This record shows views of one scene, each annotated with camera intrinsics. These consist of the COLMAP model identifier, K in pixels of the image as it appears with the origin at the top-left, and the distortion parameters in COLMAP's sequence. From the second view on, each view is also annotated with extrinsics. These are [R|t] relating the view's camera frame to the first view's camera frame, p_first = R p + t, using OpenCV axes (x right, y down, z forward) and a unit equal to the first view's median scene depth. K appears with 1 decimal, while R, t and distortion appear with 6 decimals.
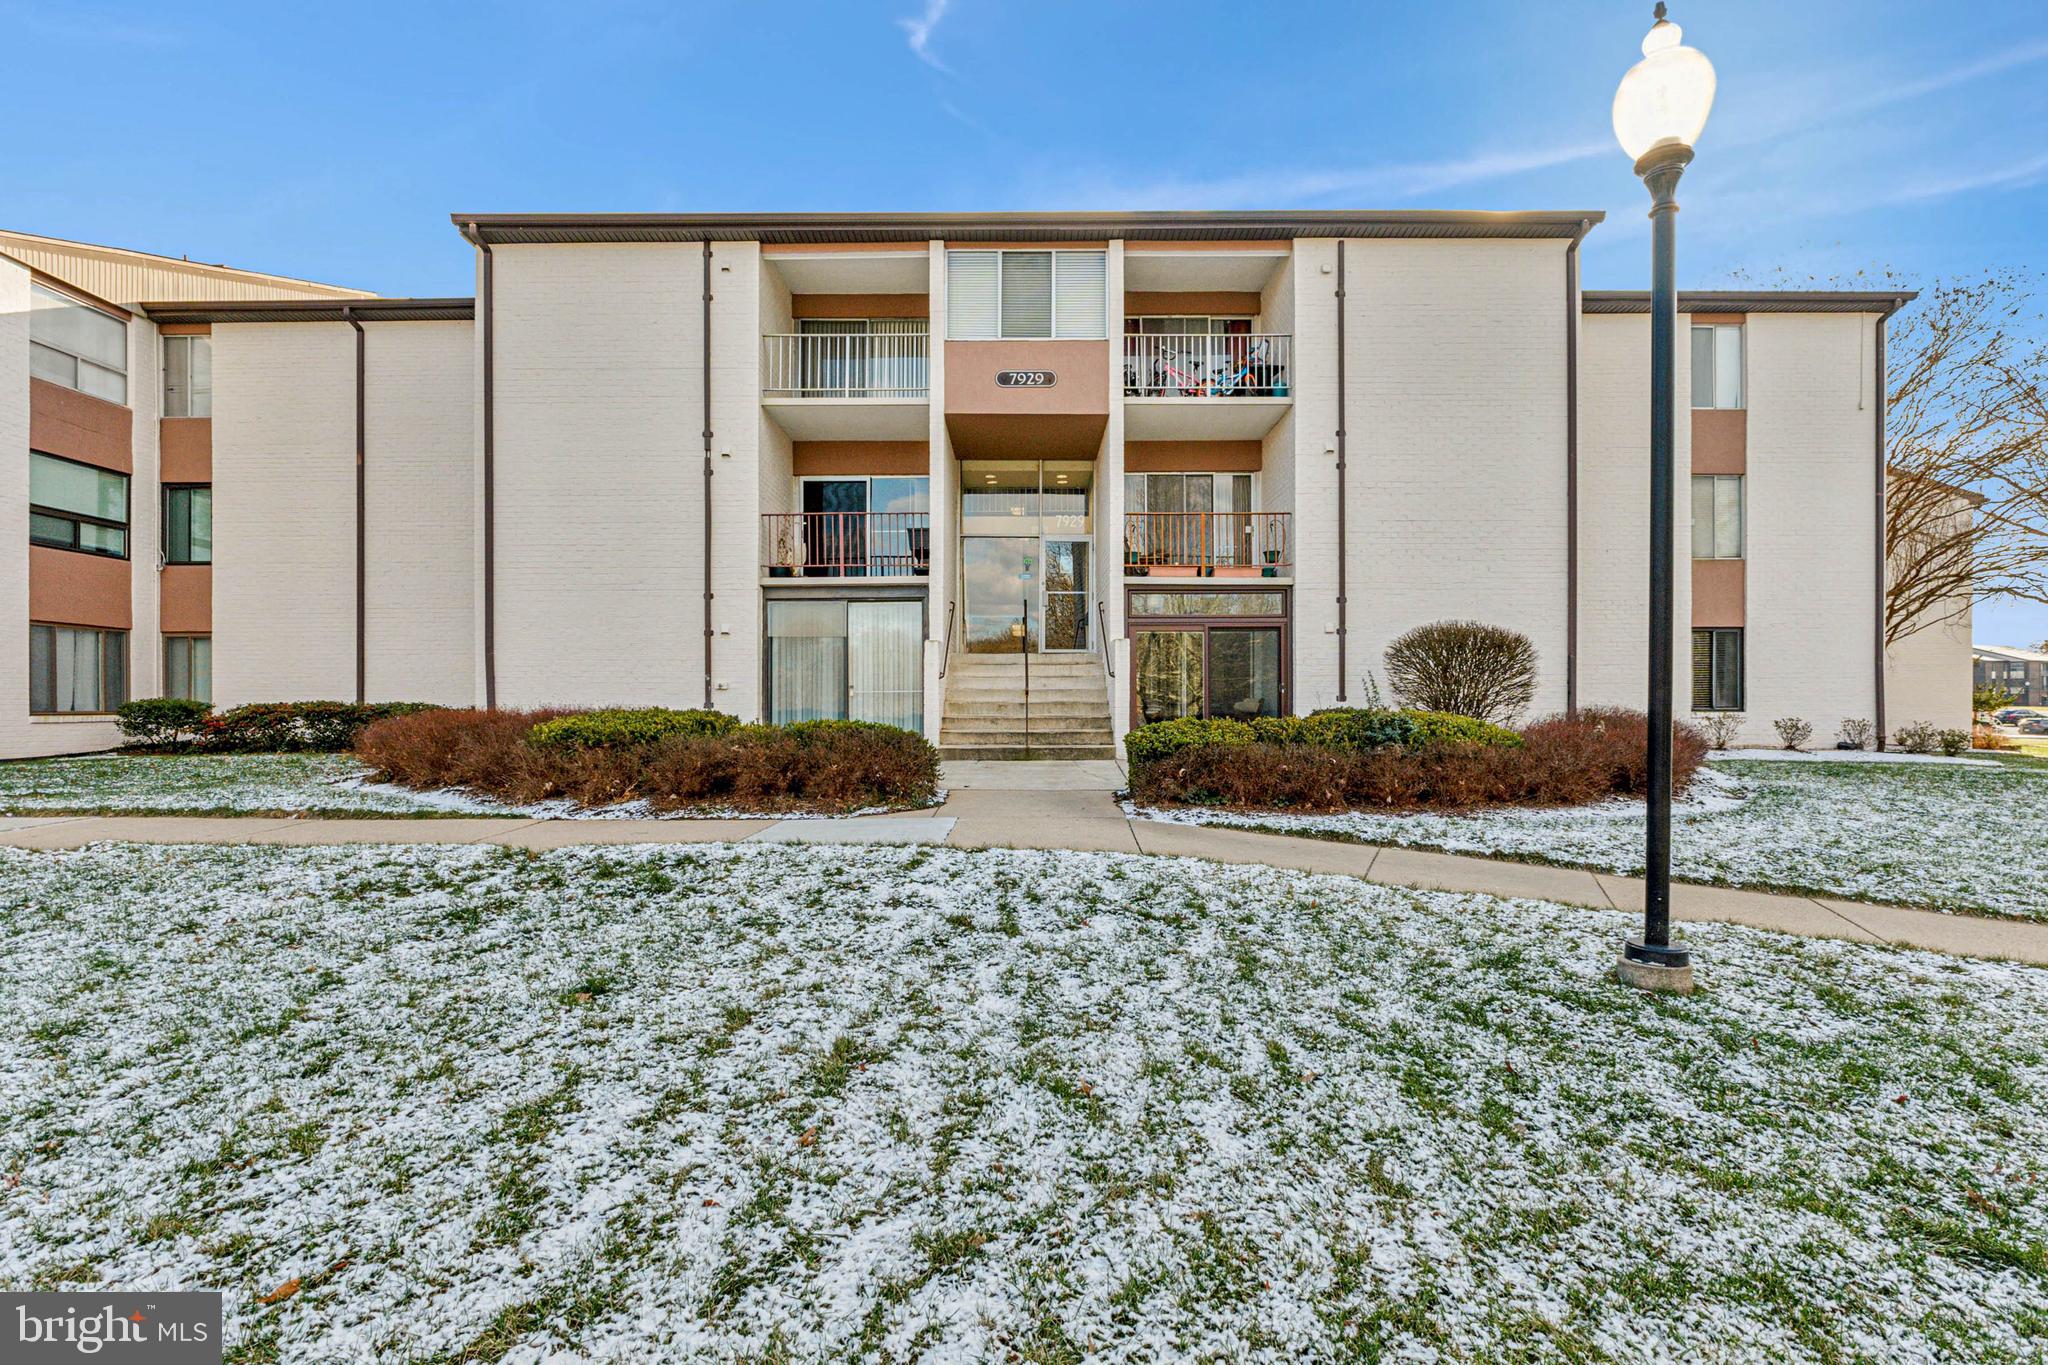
lens RADIAL K [[999.9, 0, 1021.8], [0, 999.9, 714.7], [0, 0, 1]] dist [-0.002717, -0.000214]
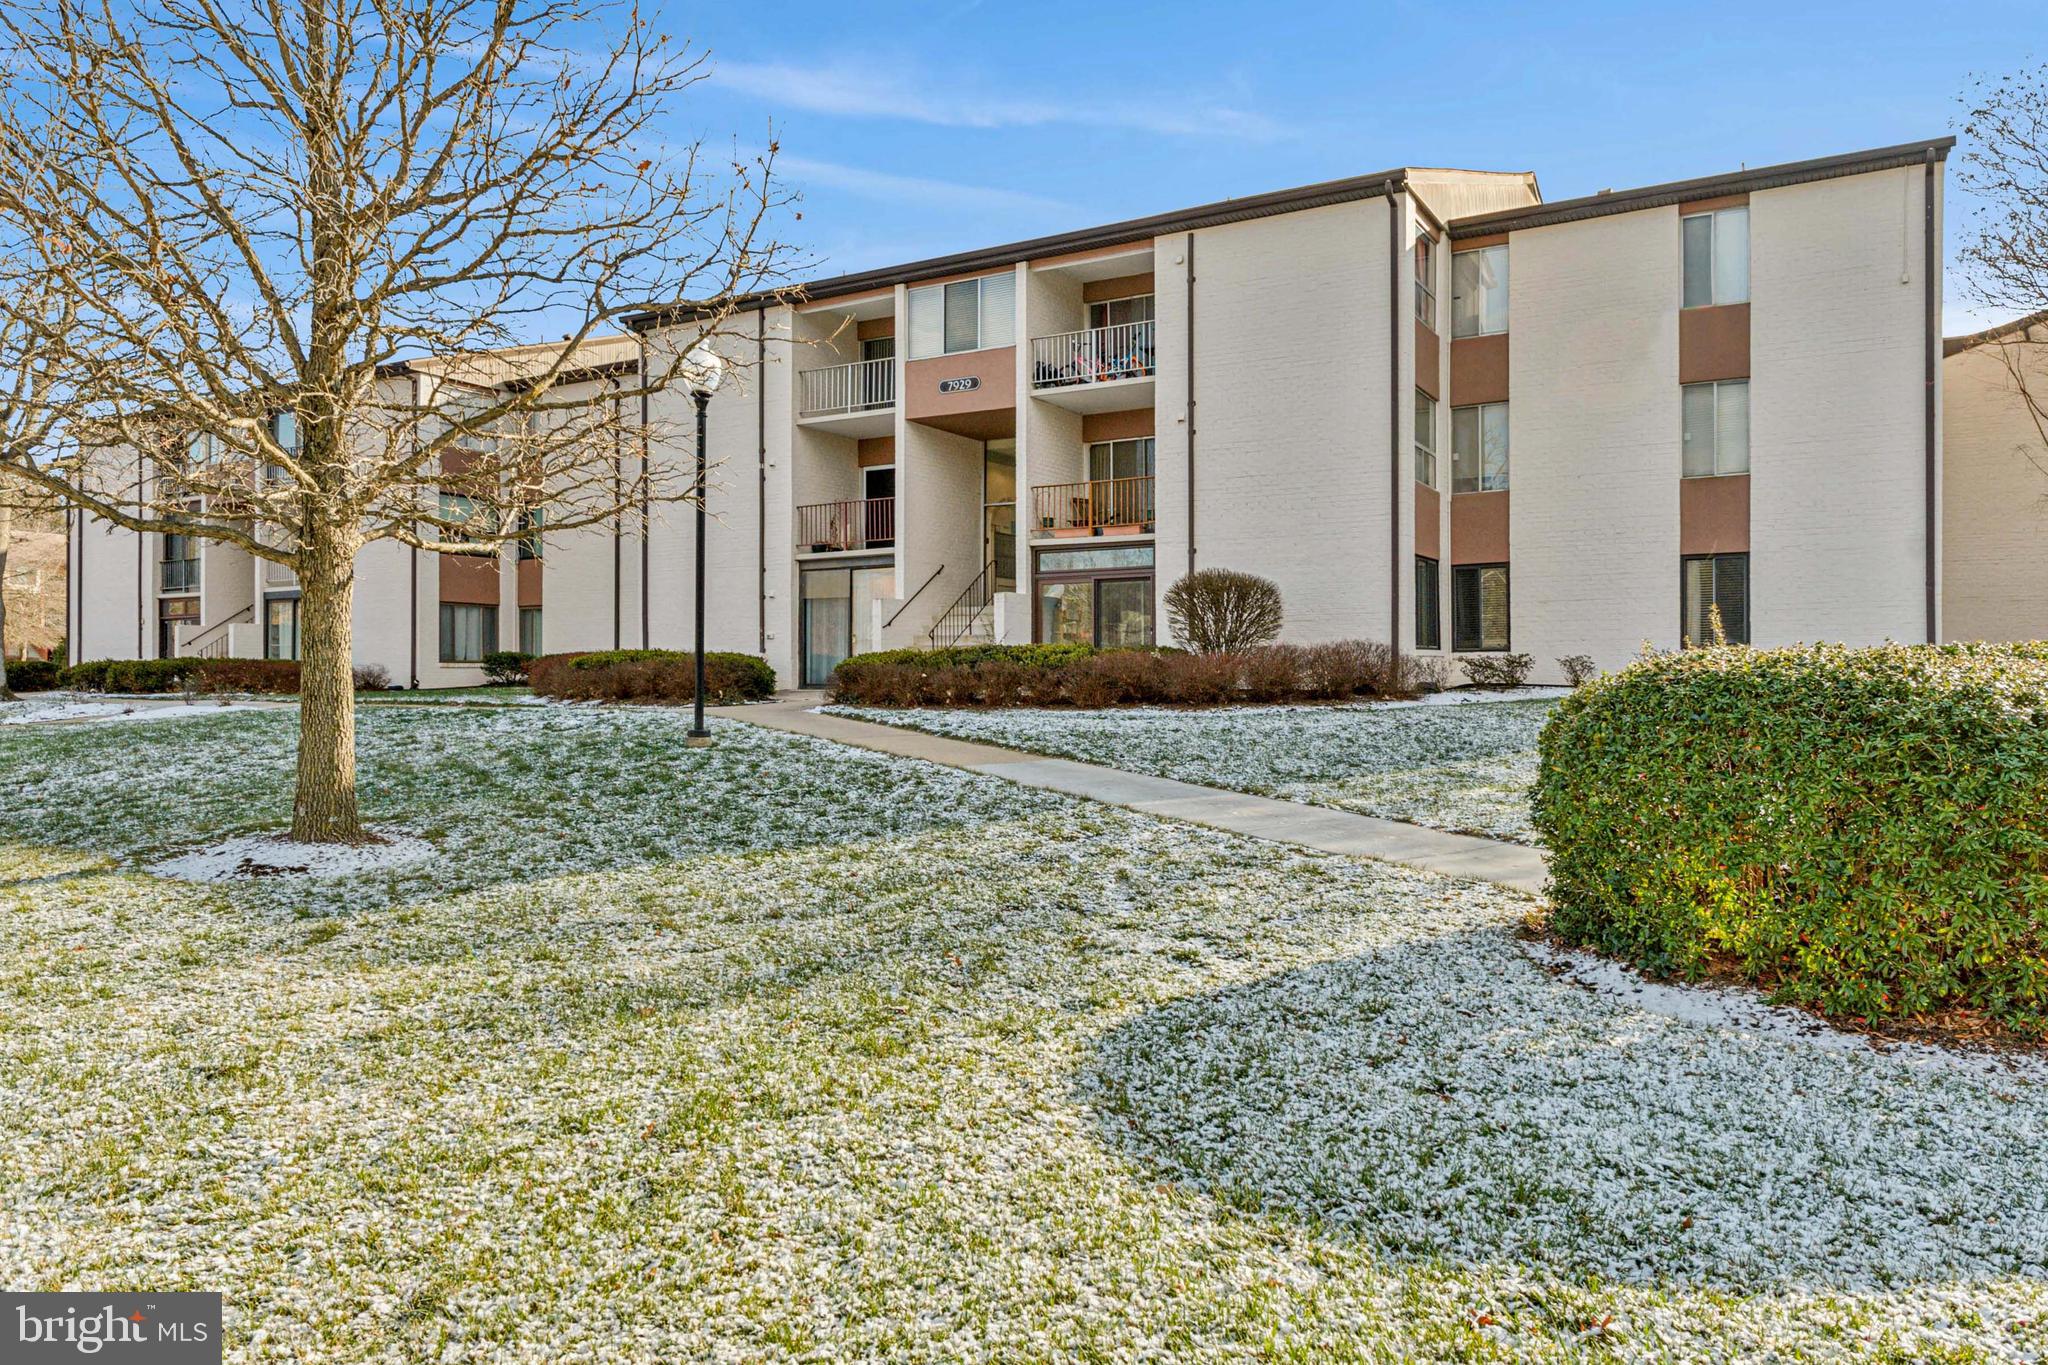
lens RADIAL K [[1474.6, 0, 1024.0], [0, 1474.6, 682.5], [0, 0, 1]] dist [0.006859, 0.001537]
pose [[0.853080, 0.000402, -0.521779, 1.023804], [-0.004730, 0.999965, -0.006963, 0.045500], [0.521758, 0.008408, 0.853052, -0.514484]]
